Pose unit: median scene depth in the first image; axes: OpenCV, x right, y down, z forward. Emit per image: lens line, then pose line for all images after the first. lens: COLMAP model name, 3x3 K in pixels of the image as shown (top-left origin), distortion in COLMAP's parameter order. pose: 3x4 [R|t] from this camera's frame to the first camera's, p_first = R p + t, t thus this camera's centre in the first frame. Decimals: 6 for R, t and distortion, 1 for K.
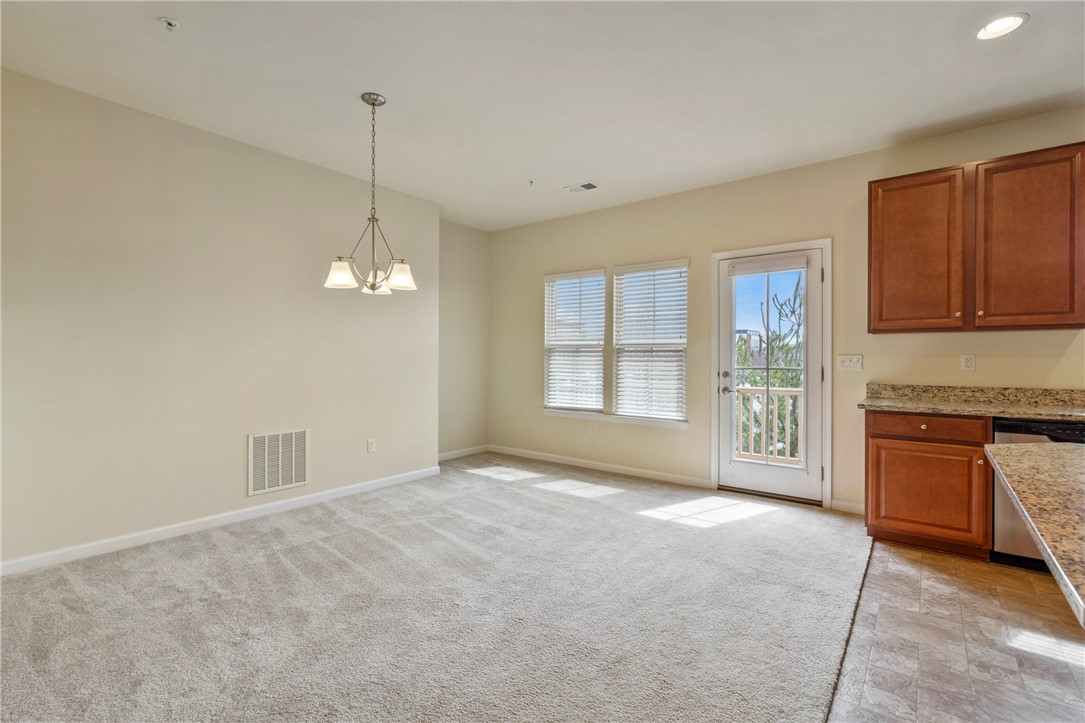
lens RADIAL K [[491.7, 0, 534.9], [0, 491.7, 356.5], [0, 0, 1]] dist [-0.001034, 0.000865]
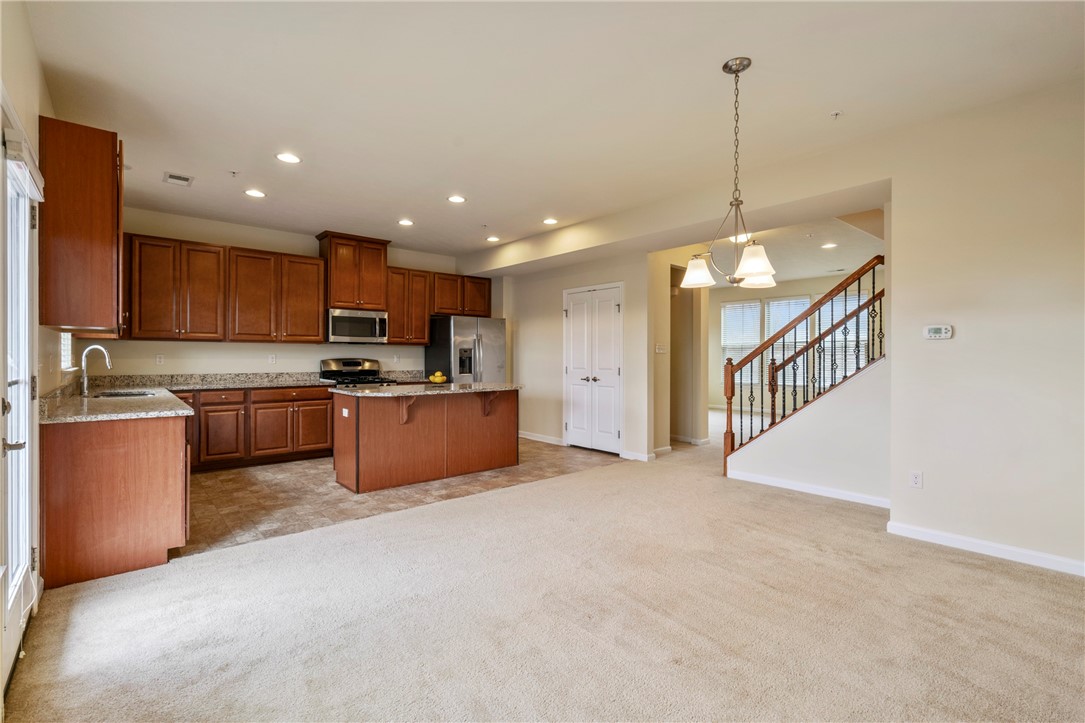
lens RADIAL K [[491.7, 0, 534.9], [0, 491.7, 356.5], [0, 0, 1]] dist [-0.001034, 0.000865]
pose [[-0.981974, -0.004675, 0.188957, -0.144538], [-0.004010, 0.999984, 0.003904, -0.010139], [-0.188972, 0.003076, -0.981978, 1.904236]]
